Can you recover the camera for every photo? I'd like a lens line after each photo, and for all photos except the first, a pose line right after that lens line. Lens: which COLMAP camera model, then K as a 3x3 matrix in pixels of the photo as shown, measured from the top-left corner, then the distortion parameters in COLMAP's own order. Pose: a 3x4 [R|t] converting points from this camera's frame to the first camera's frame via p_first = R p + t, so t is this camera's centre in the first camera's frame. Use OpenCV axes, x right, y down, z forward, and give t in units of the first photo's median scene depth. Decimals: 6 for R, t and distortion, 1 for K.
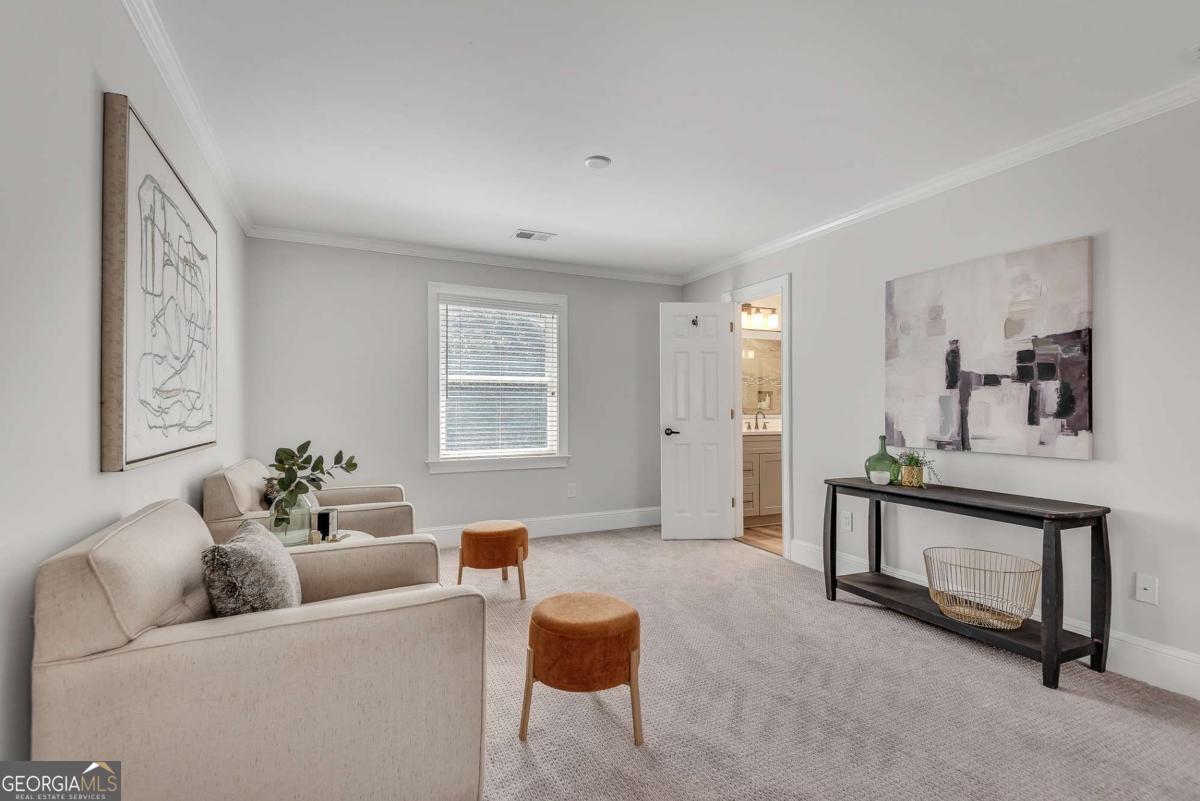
lens RADIAL K [[562.1, 0, 603.1], [0, 562.1, 405.3], [0, 0, 1]] dist [0.035577, -0.024660]
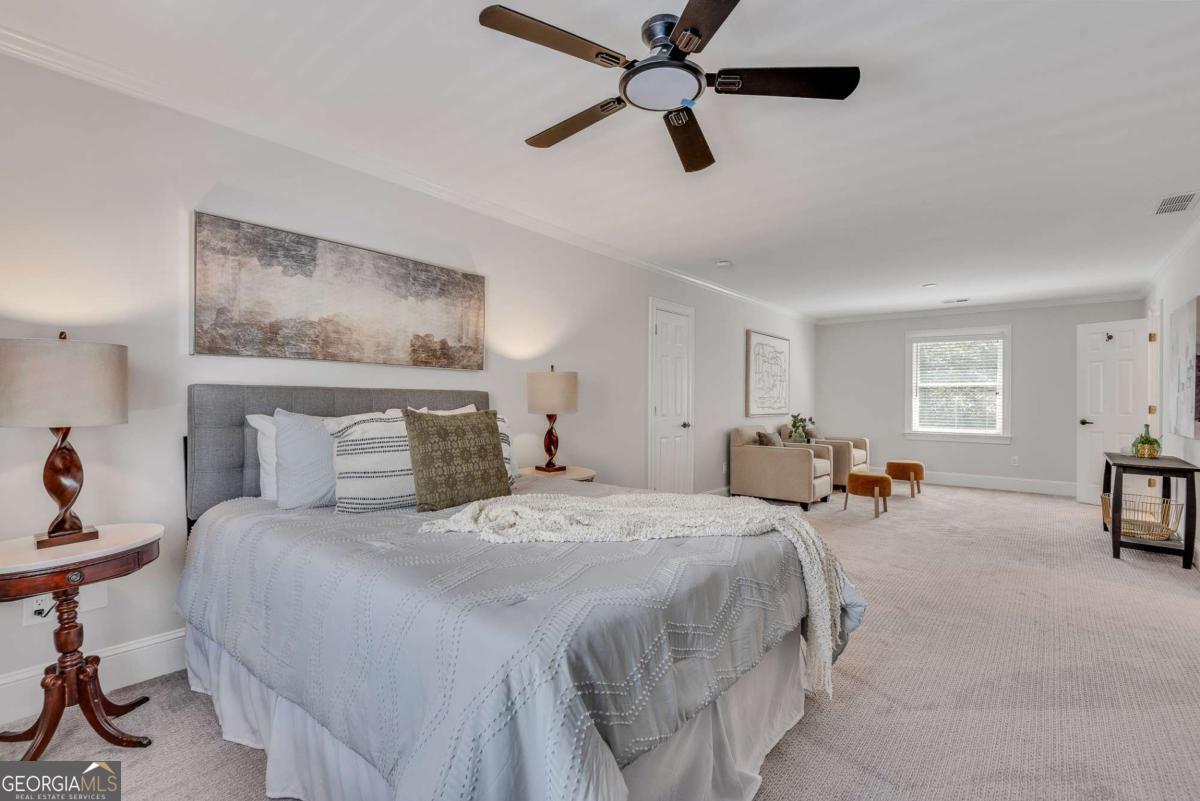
lens RADIAL K [[562.1, 0, 603.1], [0, 562.1, 405.3], [0, 0, 1]] dist [0.035577, -0.024660]
pose [[0.460133, 0.006933, -0.887823, 0.887602], [0.000404, 0.999968, 0.008019, -0.002224], [0.887850, -0.004049, 0.460115, -0.709690]]
